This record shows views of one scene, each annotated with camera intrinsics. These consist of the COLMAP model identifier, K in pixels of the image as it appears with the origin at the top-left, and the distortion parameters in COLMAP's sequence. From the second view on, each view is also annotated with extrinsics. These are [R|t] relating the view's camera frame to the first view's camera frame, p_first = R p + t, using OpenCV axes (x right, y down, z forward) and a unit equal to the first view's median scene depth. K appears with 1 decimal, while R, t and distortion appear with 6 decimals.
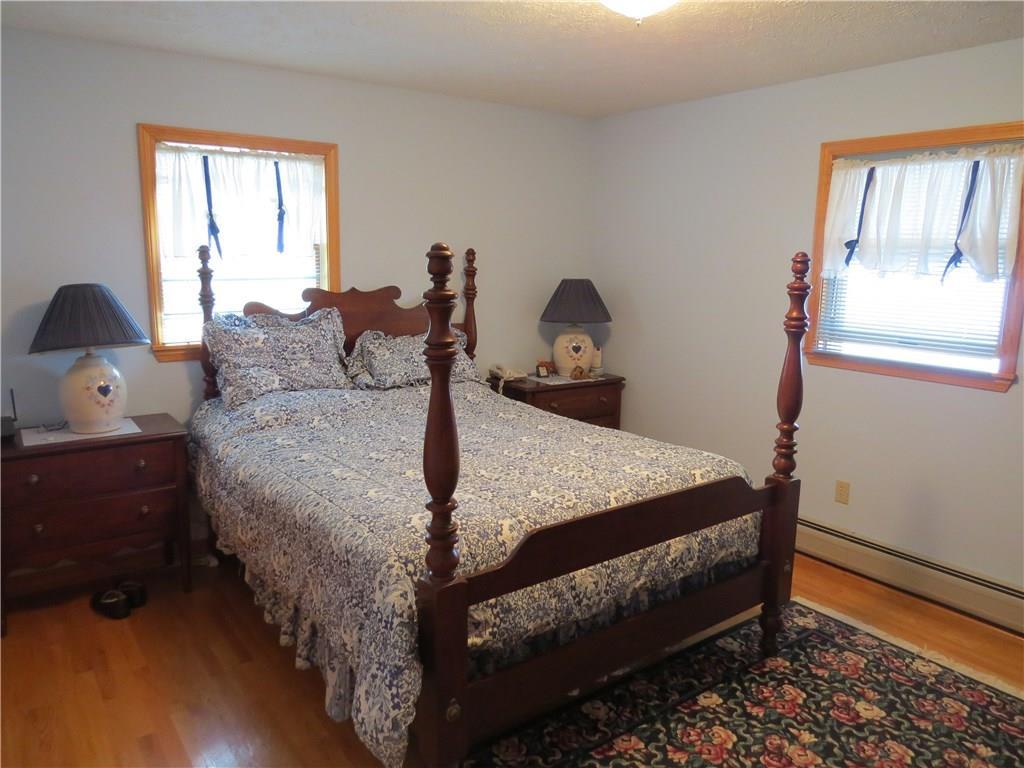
lens RADIAL K [[735.5, 0, 507.5], [0, 735.5, 383.1], [0, 0, 1]] dist [-0.008603, -0.000522]
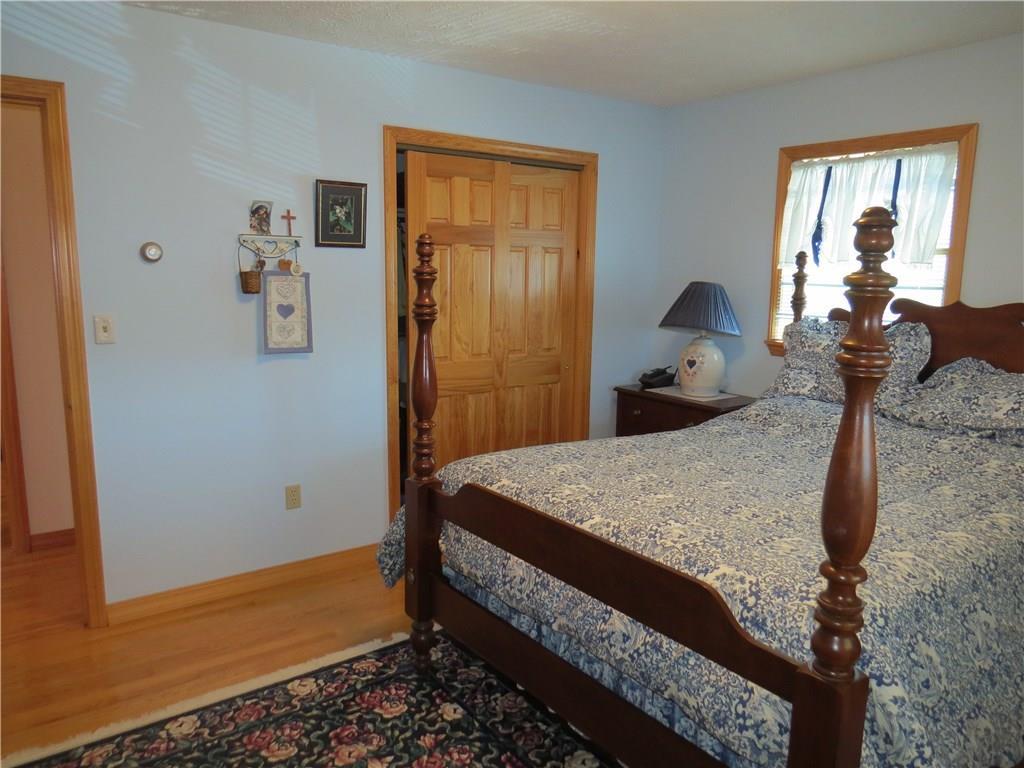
lens RADIAL K [[735.5, 0, 507.5], [0, 735.5, 383.1], [0, 0, 1]] dist [-0.008603, -0.000522]
pose [[0.000201, 0.149770, -0.988721, 0.673181], [-0.188999, 0.970907, 0.147033, -0.077743], [0.981977, 0.186837, 0.028502, 0.582496]]
